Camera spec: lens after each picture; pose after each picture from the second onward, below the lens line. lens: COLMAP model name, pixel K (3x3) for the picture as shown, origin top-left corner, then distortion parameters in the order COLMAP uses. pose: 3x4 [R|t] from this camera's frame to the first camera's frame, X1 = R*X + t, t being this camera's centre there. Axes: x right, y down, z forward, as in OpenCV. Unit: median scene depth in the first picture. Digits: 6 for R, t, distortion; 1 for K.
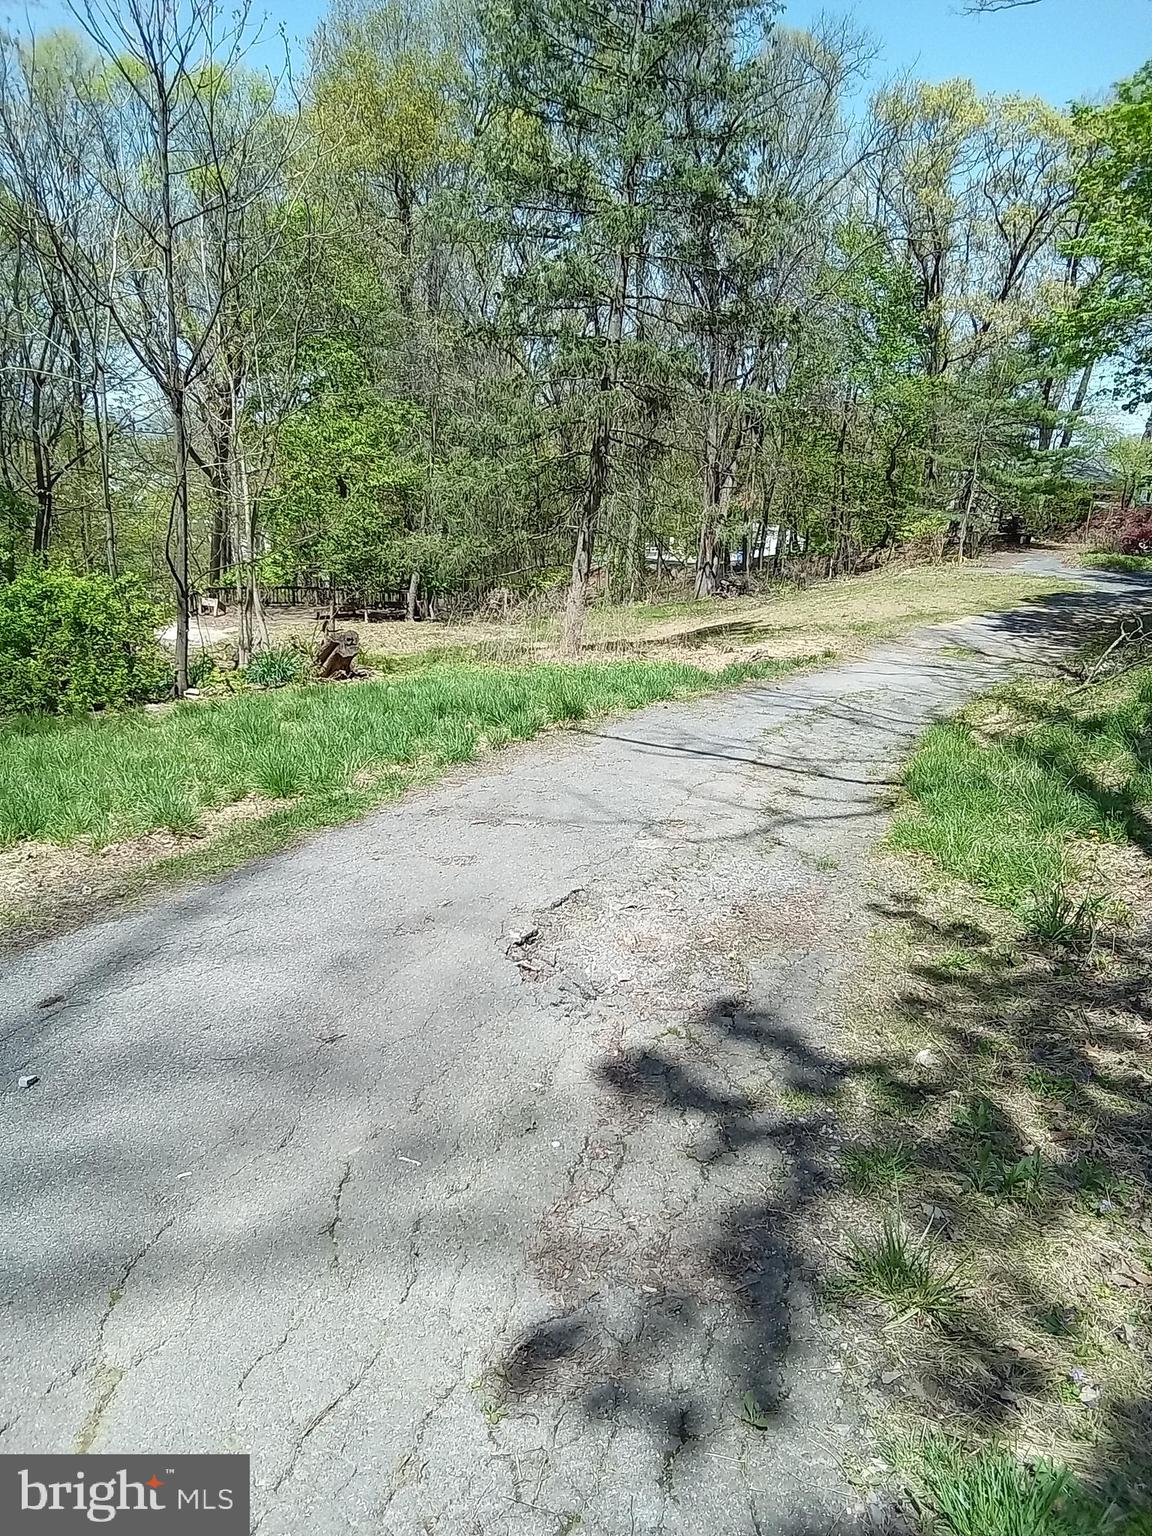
lens RADIAL K [[1015.0, 0, 576.0], [0, 1015.0, 768.0], [0, 0, 1]] dist [-0.003127, -0.001938]
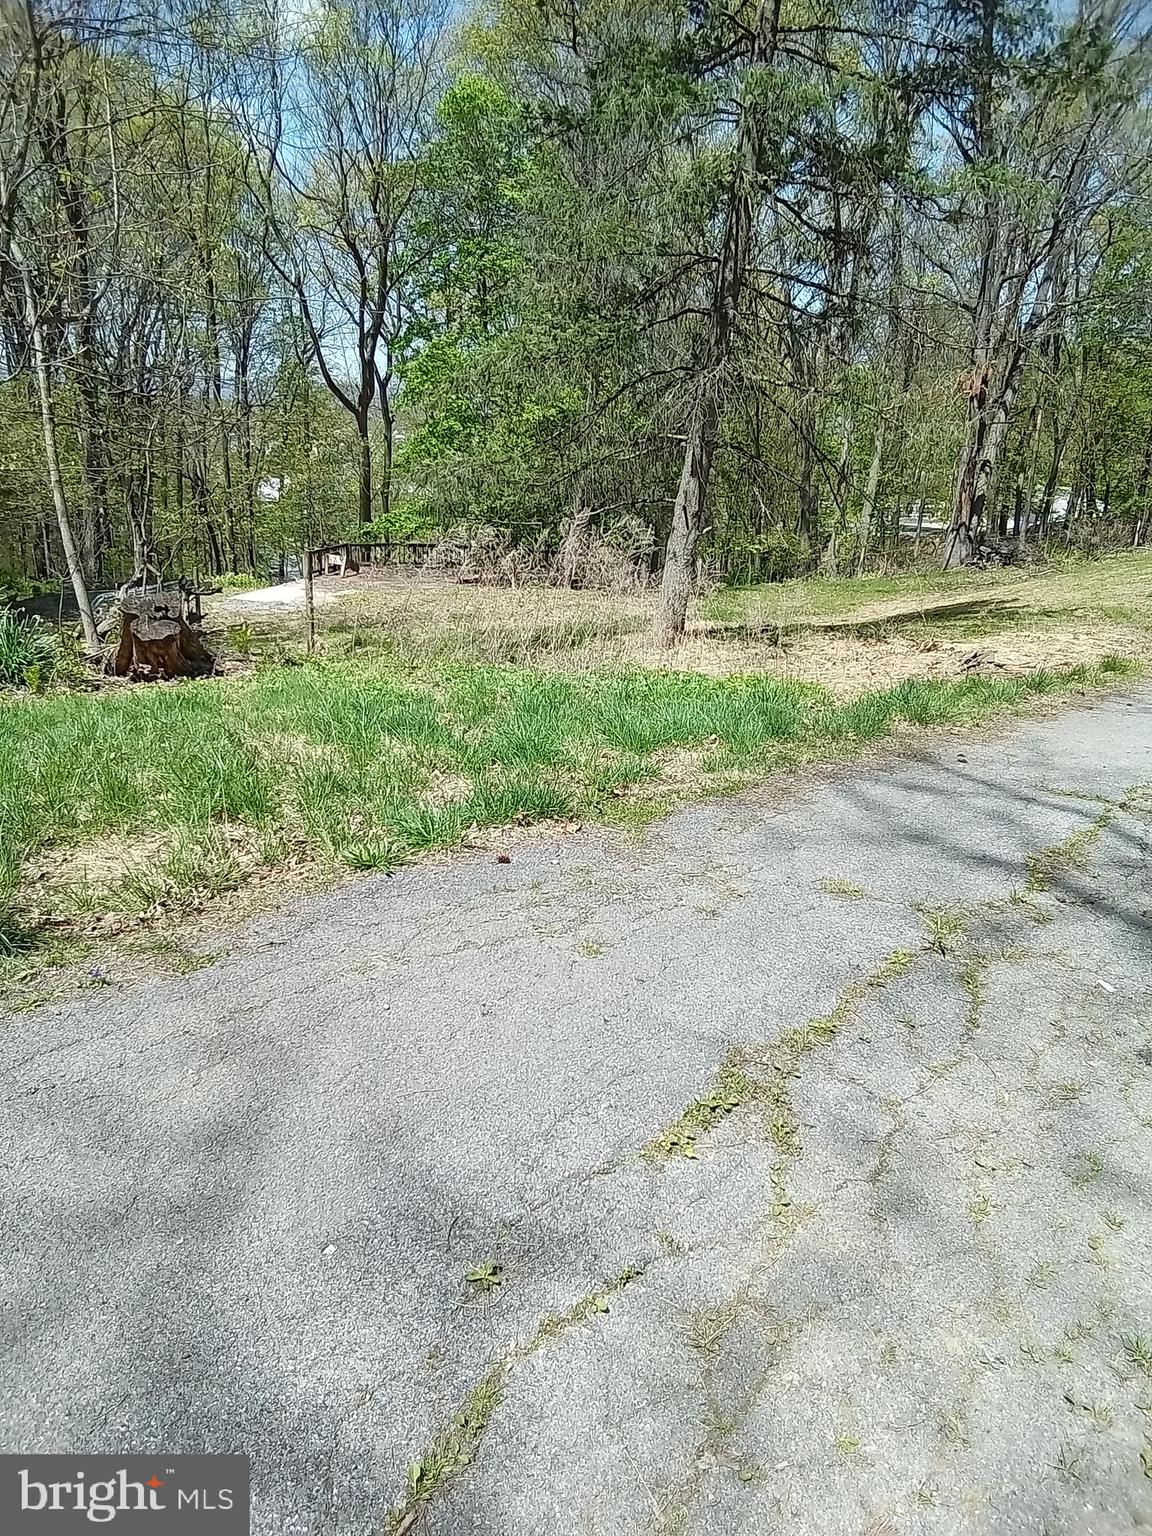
lens RADIAL K [[1015.0, 0, 576.0], [0, 1015.0, 768.0], [0, 0, 1]] dist [-0.003127, -0.001938]
pose [[0.967224, 0.068749, -0.244440, 0.056769], [-0.061916, 0.997448, 0.035538, -0.030748], [0.246259, -0.019239, 0.969013, 0.213340]]
